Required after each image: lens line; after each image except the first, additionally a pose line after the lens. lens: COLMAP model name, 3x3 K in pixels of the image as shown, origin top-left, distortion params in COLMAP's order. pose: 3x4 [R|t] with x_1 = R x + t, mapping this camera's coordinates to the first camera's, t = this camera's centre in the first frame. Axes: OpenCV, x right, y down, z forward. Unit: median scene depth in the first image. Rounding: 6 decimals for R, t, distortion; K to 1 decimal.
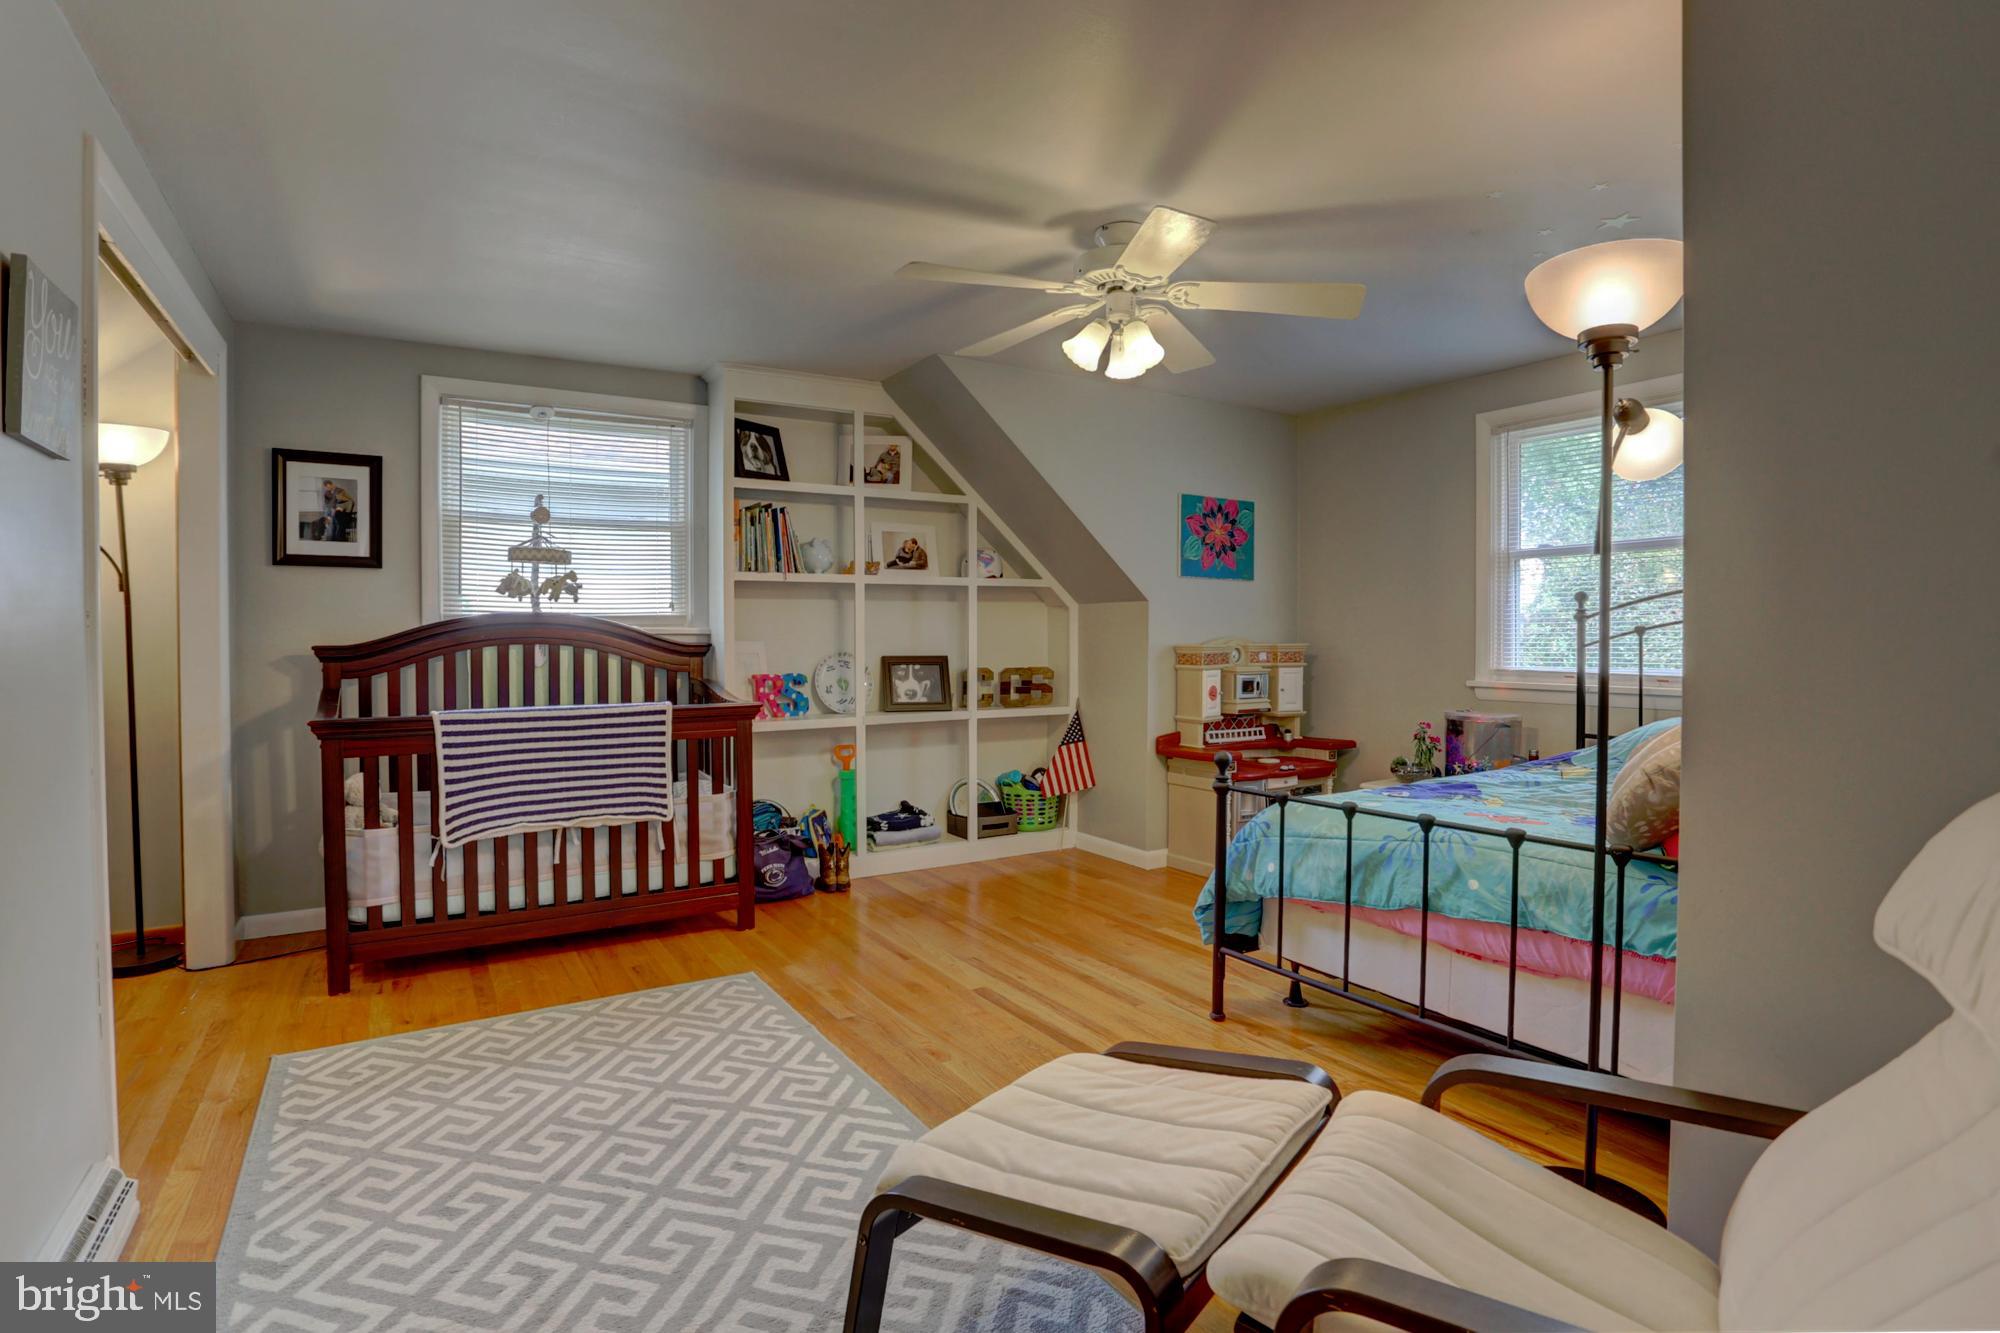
lens RADIAL K [[973.4, 0, 987.0], [0, 973.4, 658.0], [0, 0, 1]] dist [-0.068154, 0.022229]
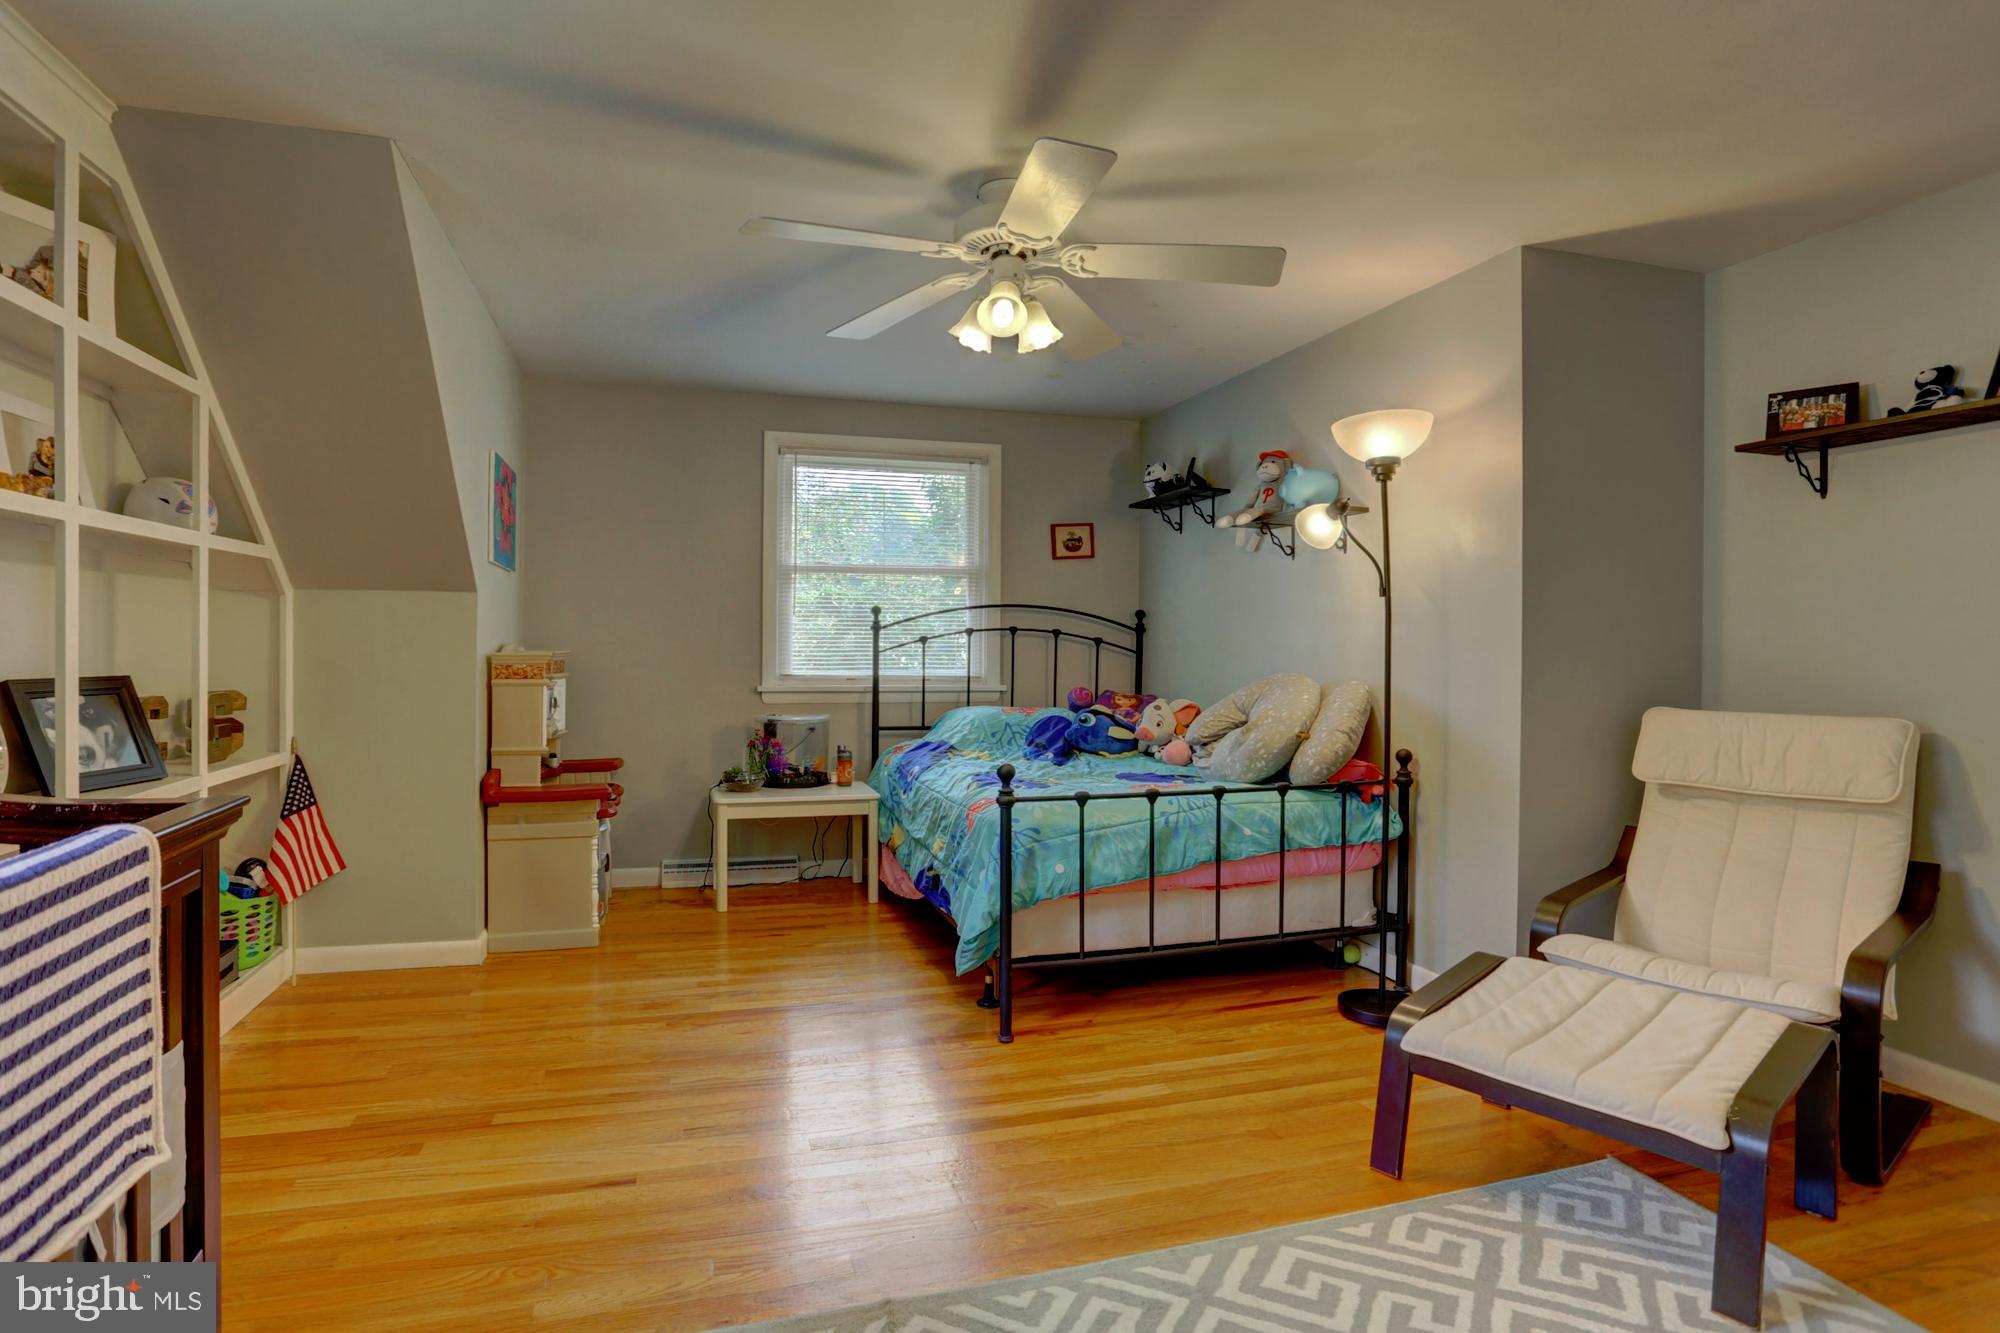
lens RADIAL K [[973.4, 0, 990.3], [0, 973.4, 662.1], [0, 0, 1]] dist [-0.068154, 0.022229]
pose [[0.280766, -0.012478, 0.959695, -0.508541], [0.014009, 0.999862, 0.008901, -0.009868], [-0.959674, 0.010945, 0.280902, 0.546237]]
